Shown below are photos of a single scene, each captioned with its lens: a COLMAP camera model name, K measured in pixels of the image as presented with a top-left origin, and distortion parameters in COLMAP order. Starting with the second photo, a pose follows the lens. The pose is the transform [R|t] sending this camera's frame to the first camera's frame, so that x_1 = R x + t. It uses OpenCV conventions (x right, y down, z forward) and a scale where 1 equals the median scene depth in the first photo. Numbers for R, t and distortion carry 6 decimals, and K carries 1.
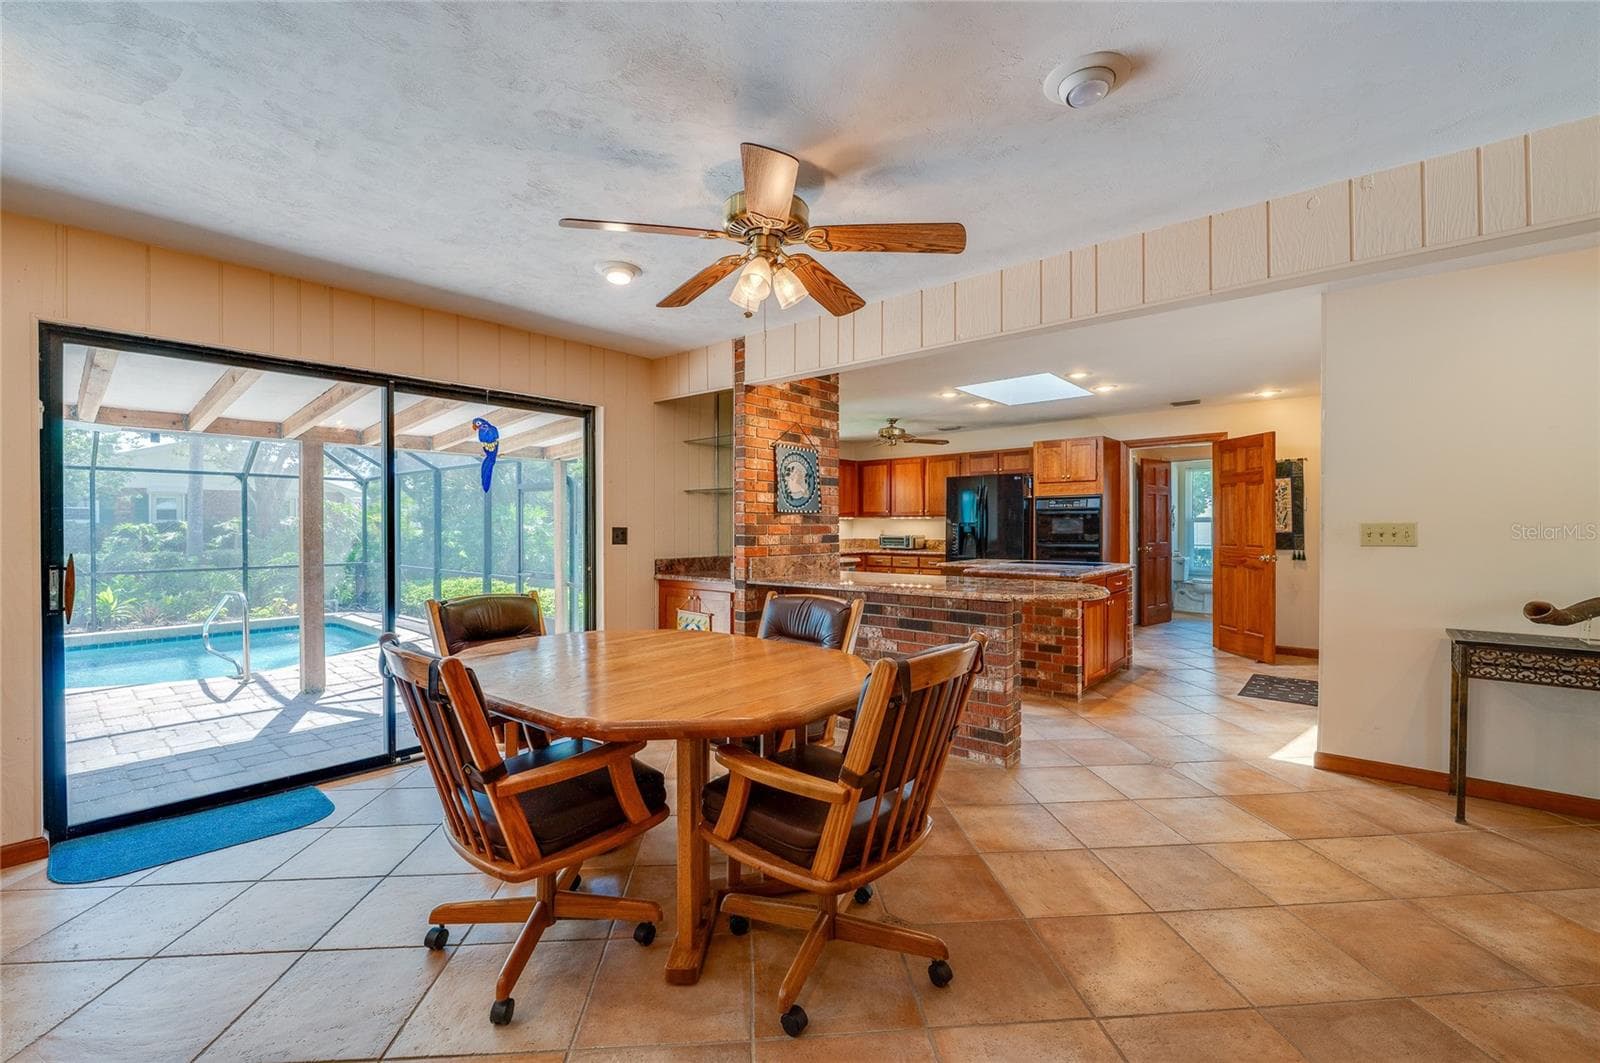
lens RADIAL K [[675.6, 0, 821.8], [0, 675.6, 527.5], [0, 0, 1]] dist [0.000574, 0.000480]
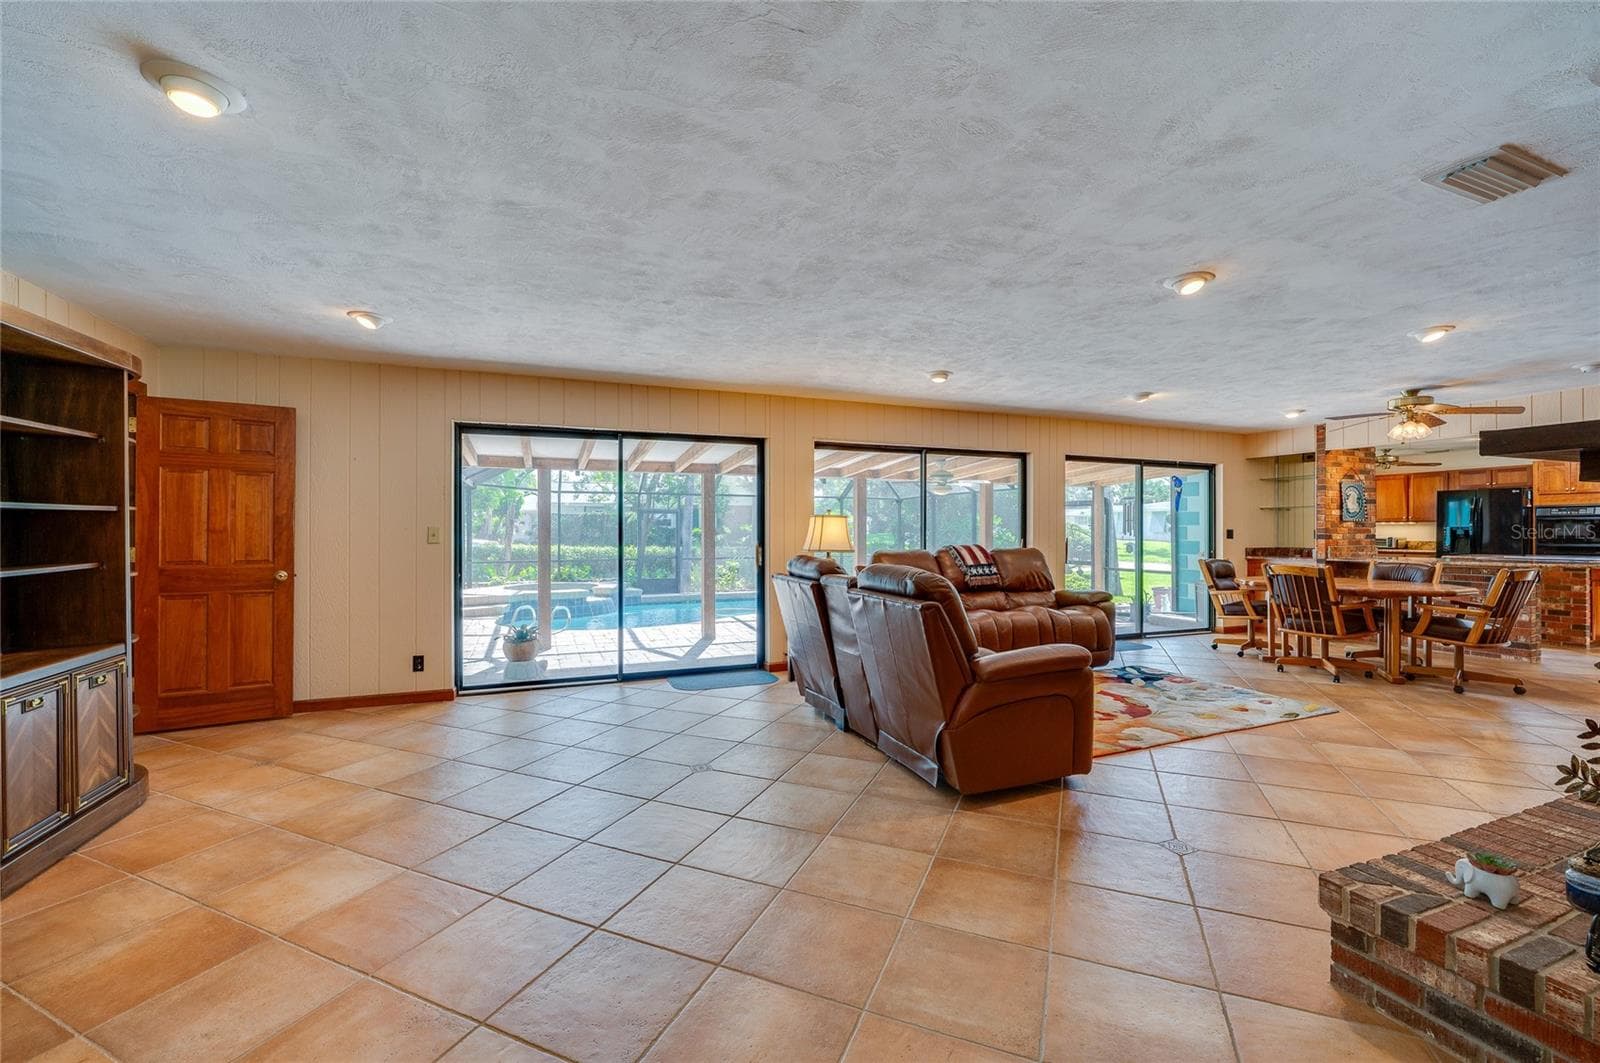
lens RADIAL K [[675.6, 0, 821.8], [0, 675.6, 527.5], [0, 0, 1]] dist [0.000574, 0.000480]
pose [[0.887832, -0.000395, -0.460168, -0.412297], [-0.003056, 0.999973, -0.006754, 0.009896], [0.460158, 0.007403, 0.887806, -1.053492]]
